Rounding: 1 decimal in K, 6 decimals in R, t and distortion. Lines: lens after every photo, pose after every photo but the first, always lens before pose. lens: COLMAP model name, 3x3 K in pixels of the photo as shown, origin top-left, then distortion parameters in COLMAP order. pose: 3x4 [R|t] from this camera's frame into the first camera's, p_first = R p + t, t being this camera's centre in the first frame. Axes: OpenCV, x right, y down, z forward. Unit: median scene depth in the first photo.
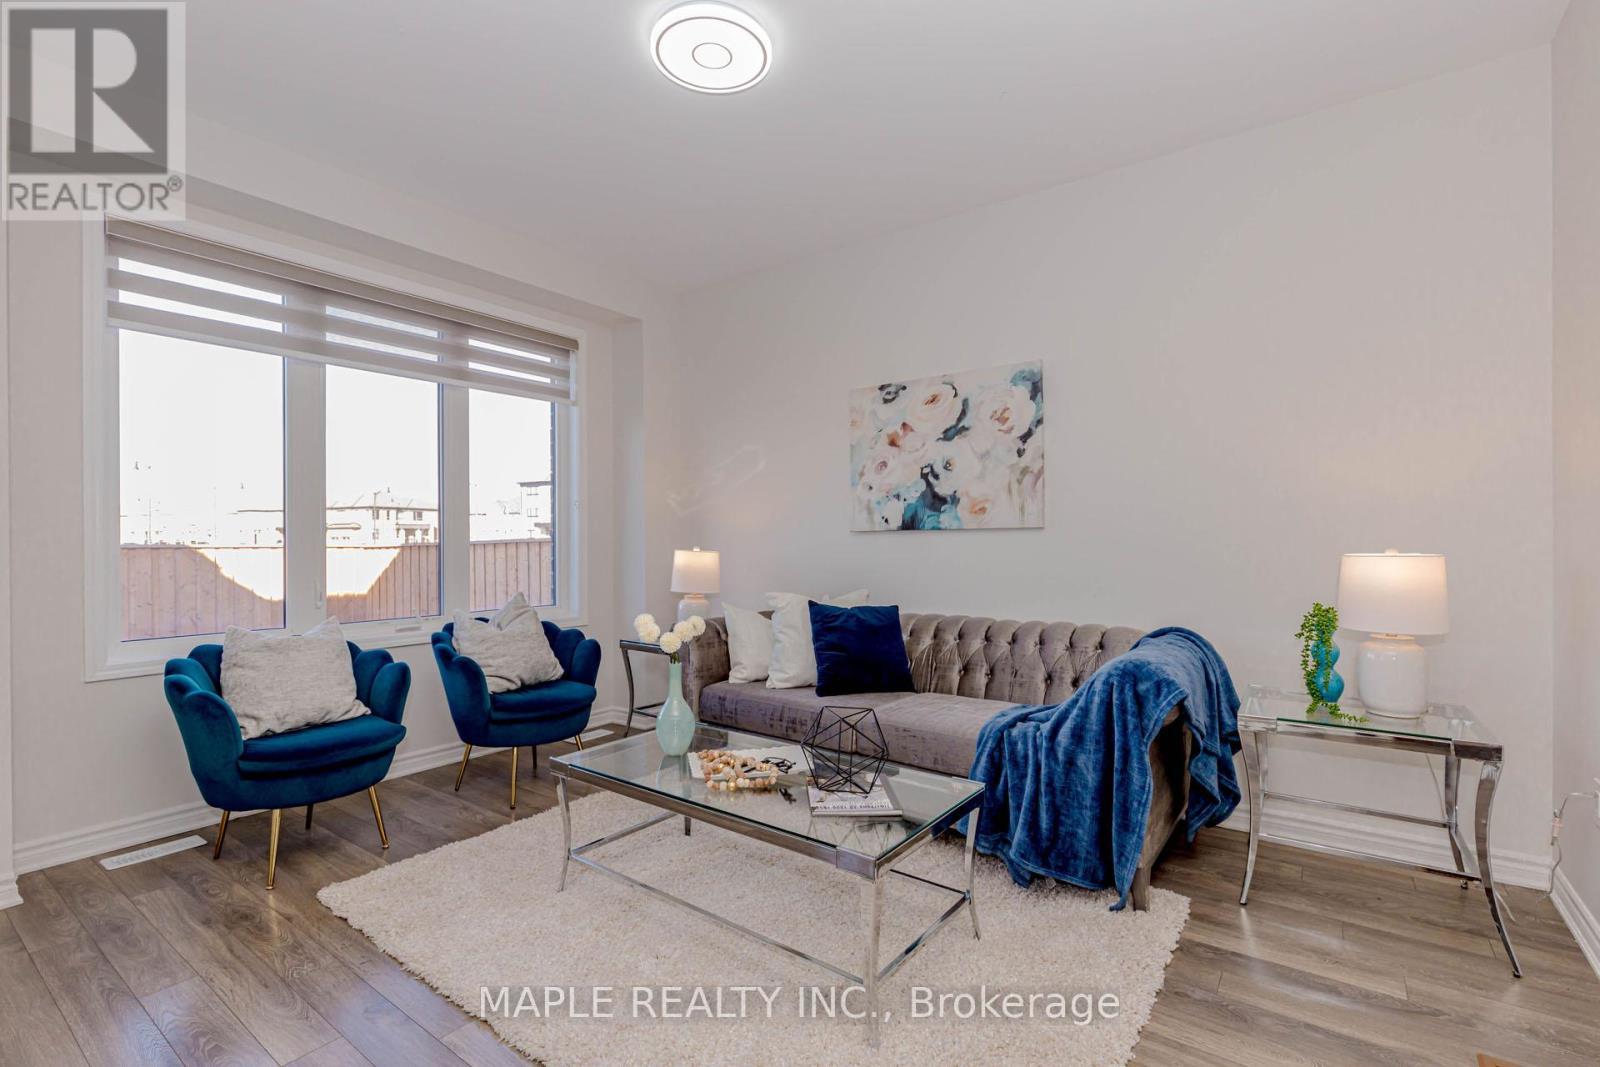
lens RADIAL K [[718.6, 0, 800.3], [0, 718.6, 543.3], [0, 0, 1]] dist [-0.001943, -0.001971]
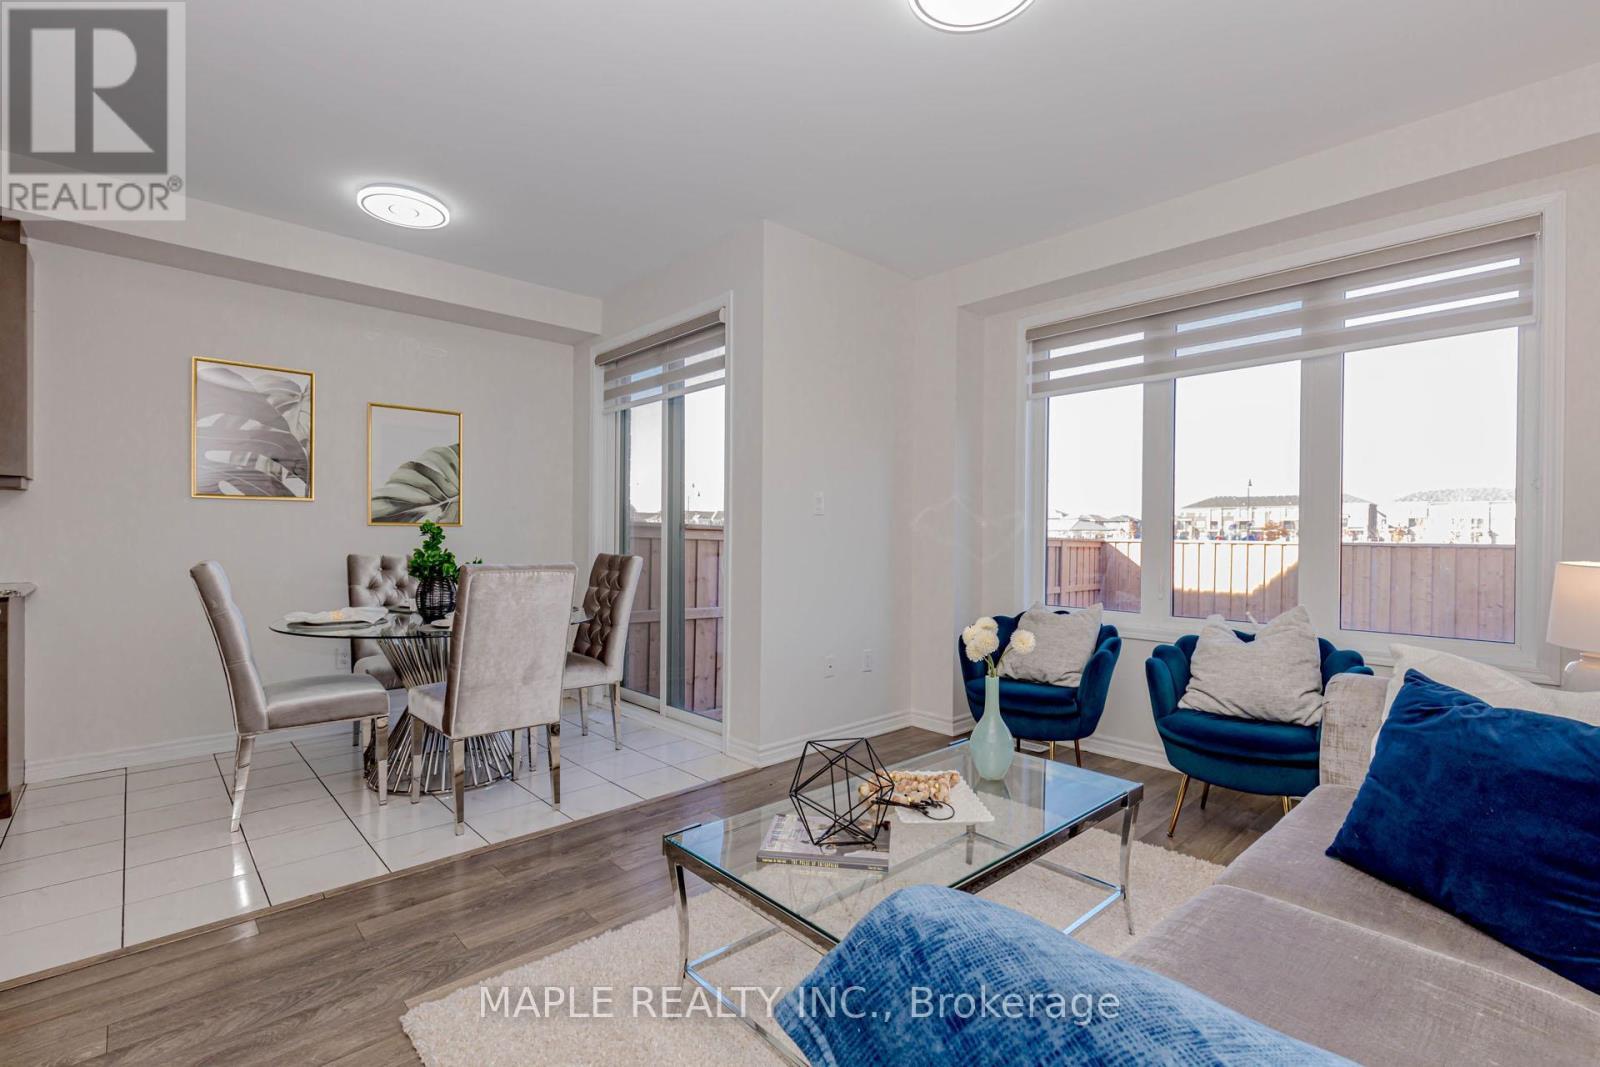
lens RADIAL K [[718.6, 0, 809.5], [0, 718.6, 534.0], [0, 0, 1]] dist [-0.001943, -0.001971]
pose [[-0.189127, -0.001388, -0.981952, 0.507971], [-0.011246, 0.999936, 0.000753, -0.005925], [0.981888, 0.011185, -0.189131, 0.640407]]
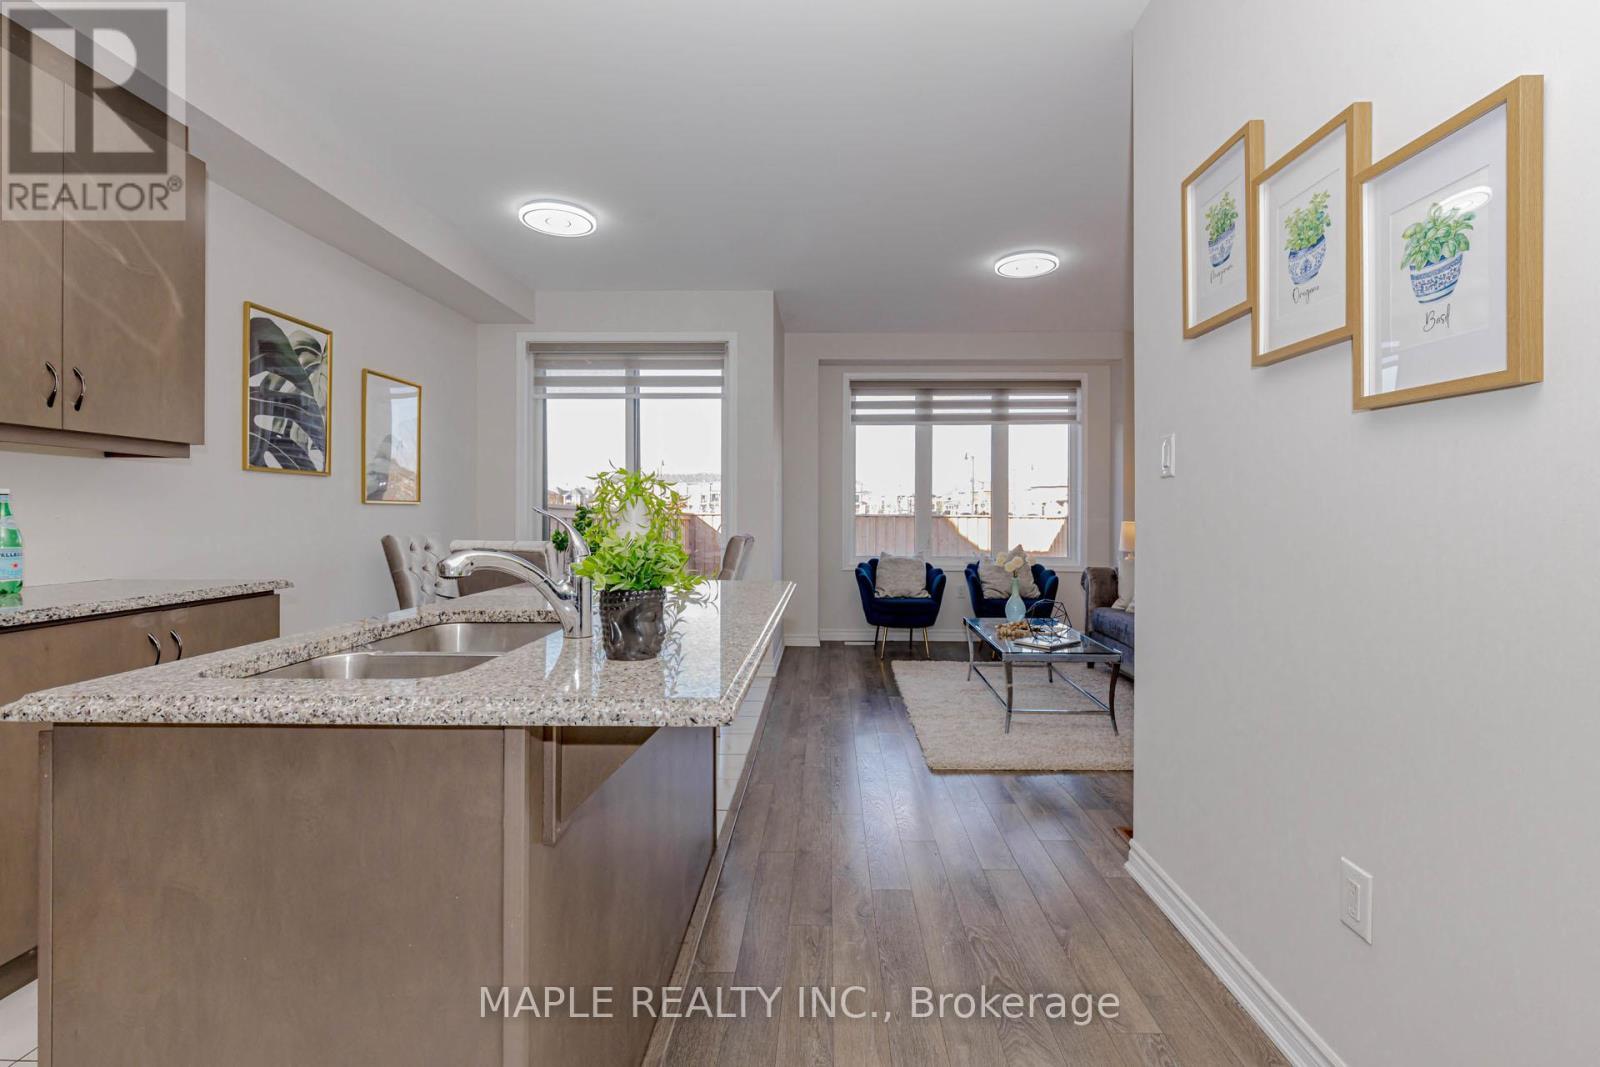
lens RADIAL K [[746.8, 0, 816.5], [0, 746.8, 510.6], [0, 0, 1]] dist [0.001939, -0.000689]
pose [[0.581103, 0.004264, -0.813819, 0.800327], [-0.010343, 0.999944, -0.002146, -0.005444], [0.813764, 0.009664, 0.581114, -0.438386]]
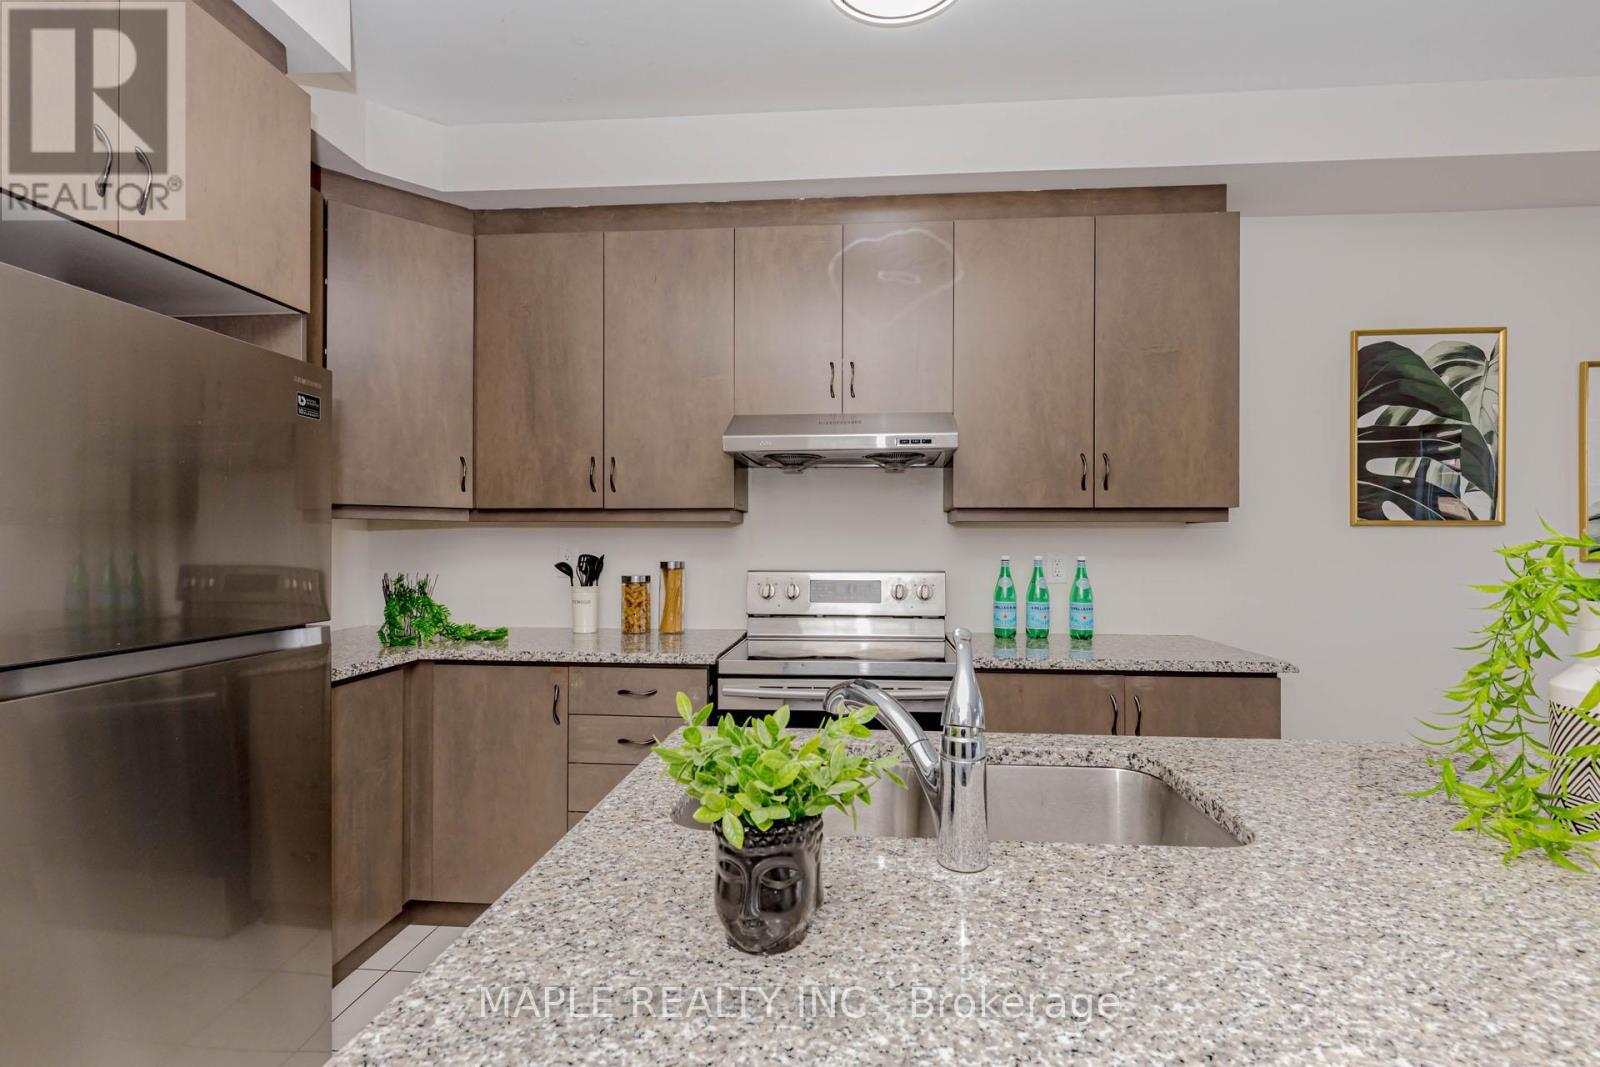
lens RADIAL K [[716.2, 0, 803.8], [0, 716.2, 547.7], [0, 0, 1]] dist [-0.003833, -0.000194]
pose [[-0.847456, 0.010785, -0.530756, 0.543471], [0.004640, 0.999906, 0.012909, -0.039380], [0.530846, 0.008477, -0.847426, -0.134254]]
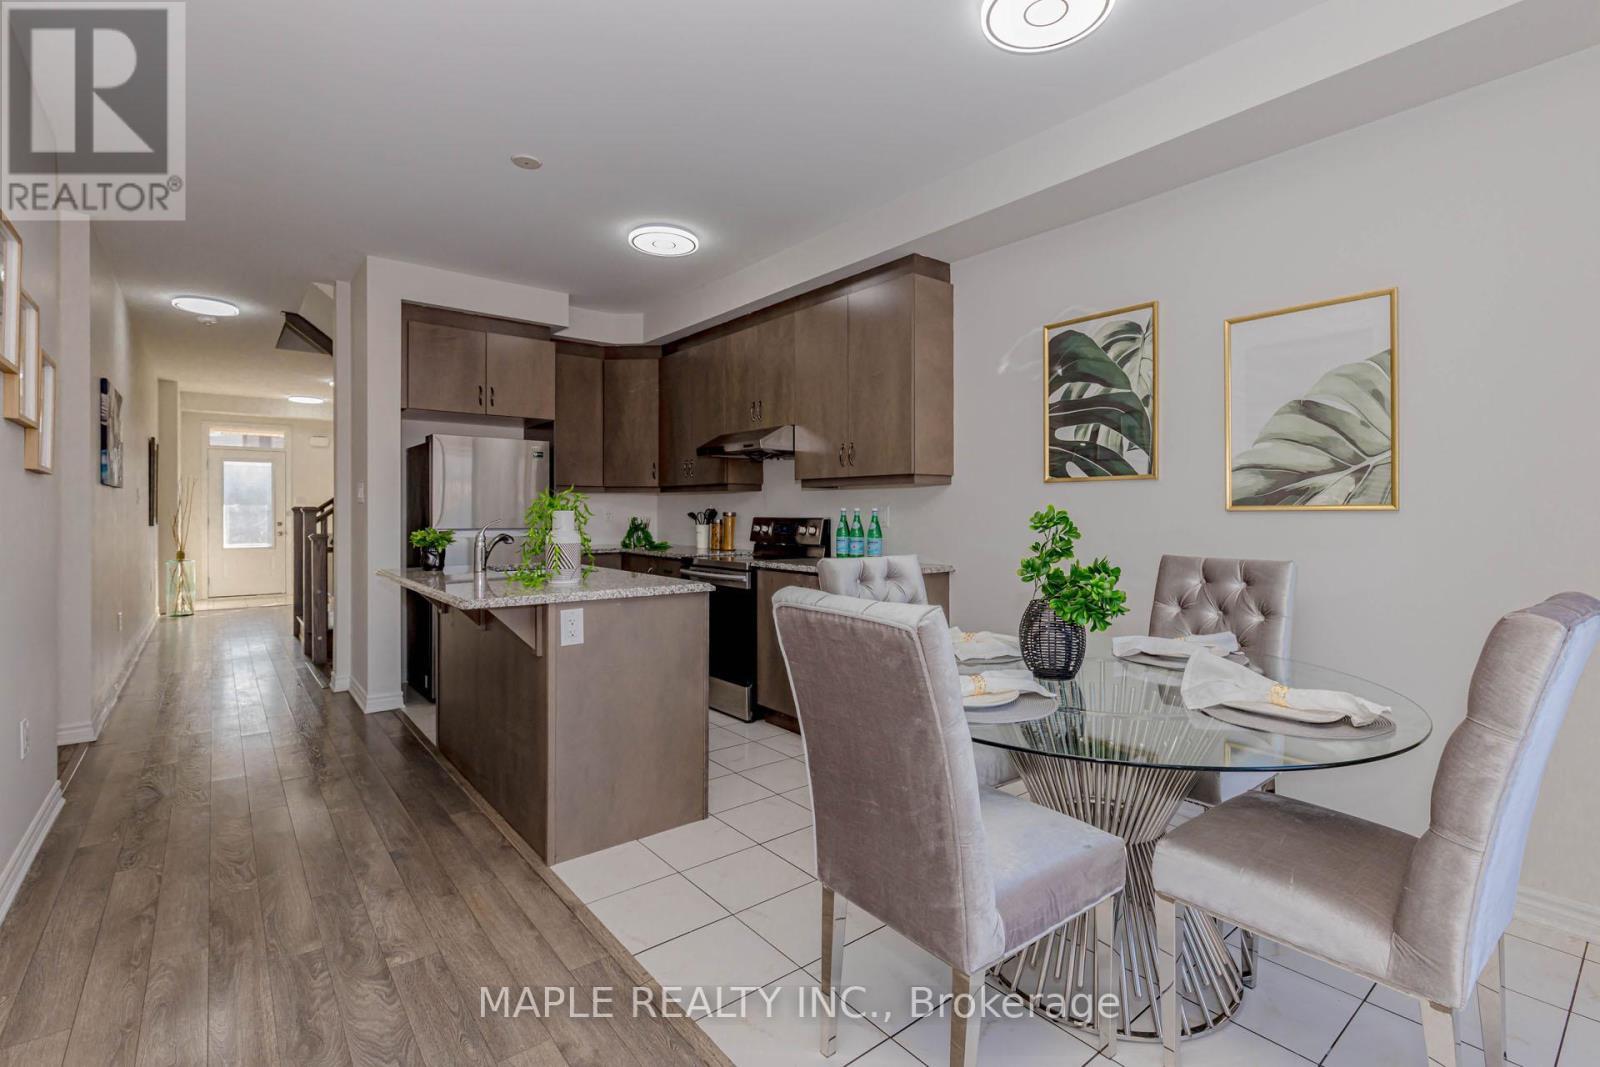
lens RADIAL K [[718.6, 0, 809.2], [0, 718.6, 521.0], [0, 0, 1]] dist [-0.001943, -0.001971]
pose [[-0.967675, 0.003298, 0.252180, -0.311518], [0.007655, 0.999838, 0.016298, -0.017470], [-0.252085, 0.017701, -0.967543, 0.545244]]
